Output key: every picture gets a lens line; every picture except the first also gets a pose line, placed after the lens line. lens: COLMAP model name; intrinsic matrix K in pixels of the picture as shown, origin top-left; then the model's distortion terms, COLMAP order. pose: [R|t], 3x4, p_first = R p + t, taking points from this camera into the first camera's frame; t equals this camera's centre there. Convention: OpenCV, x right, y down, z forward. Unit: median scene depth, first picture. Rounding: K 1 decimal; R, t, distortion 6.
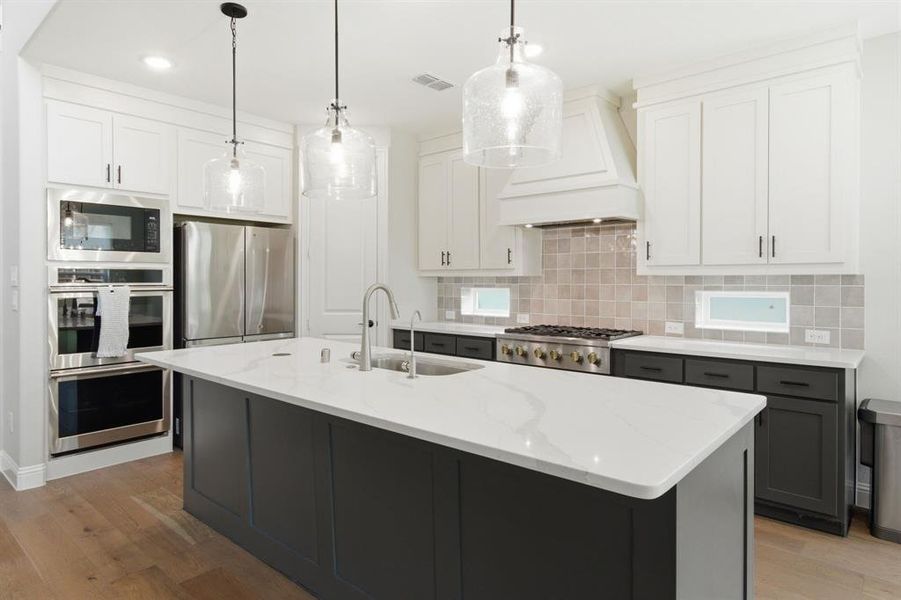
lens RADIAL K [[526.6, 0, 446.7], [0, 526.6, 284.0], [0, 0, 1]] dist [0.000923, 0.000516]
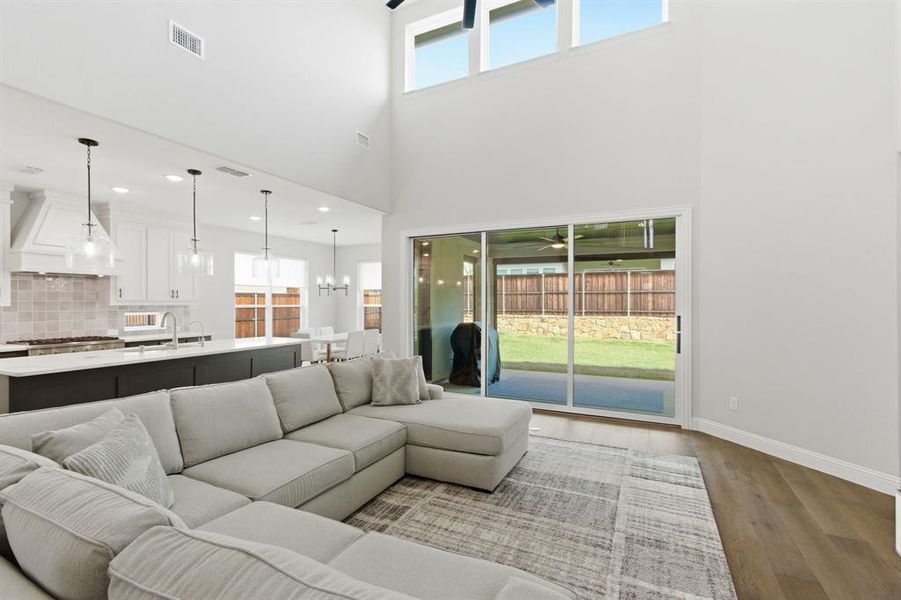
lens RADIAL K [[413.8, 0, 448.0], [0, 413.8, 305.2], [0, 0, 1]] dist [-0.003878, 0.006041]
pose [[-0.257072, -0.006495, 0.966370, -1.305184], [0.008431, 0.999924, 0.008963, -0.019533], [-0.966355, 0.010452, -0.256998, 0.192055]]
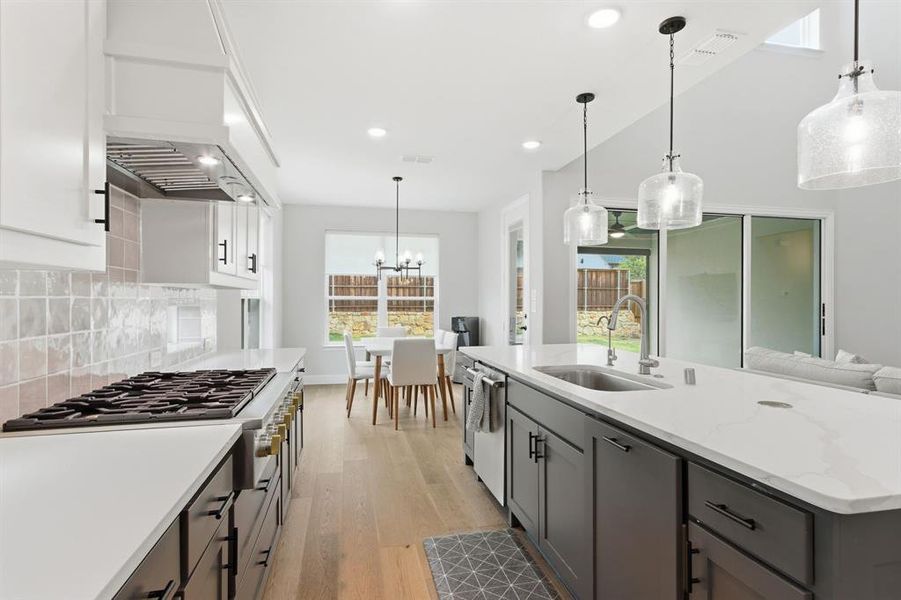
lens RADIAL K [[453.5, 0, 450.5], [0, 453.5, 300.0], [0, 0, 1]] dist [0.000521, 0.000557]
pose [[-0.813471, -0.002014, 0.581602, -0.217926], [0.002709, 0.999970, 0.007252, -0.000915], [-0.581600, 0.007475, -0.813441, 1.204979]]
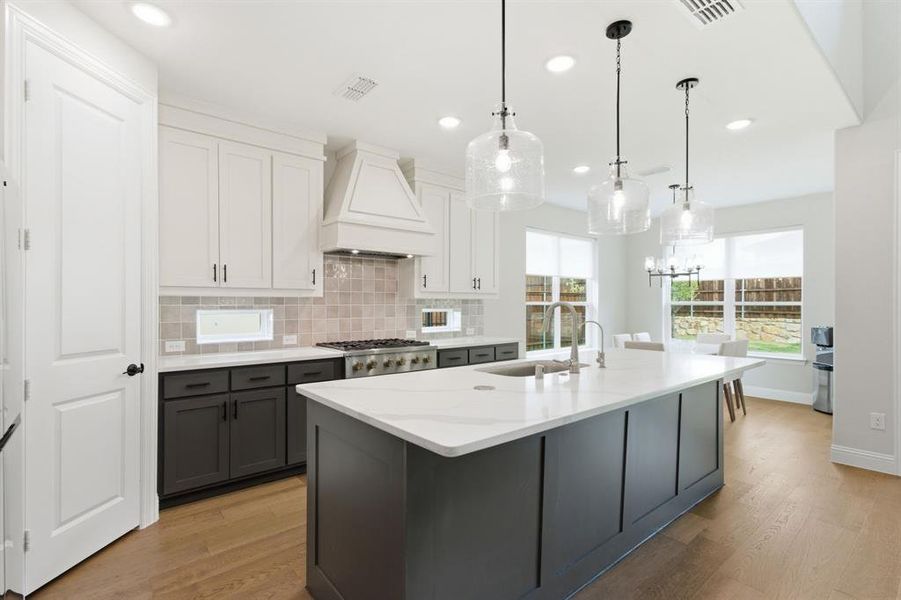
lens RADIAL K [[421.5, 0, 447.4], [0, 421.5, 305.4], [0, 0, 1]] dist [0.002518, 0.000320]
pose [[0.164139, -0.001144, 0.986437, -0.691311], [0.007781, 0.999970, -0.000135, 0.003925], [-0.986407, 0.007698, 0.164143, 0.680284]]
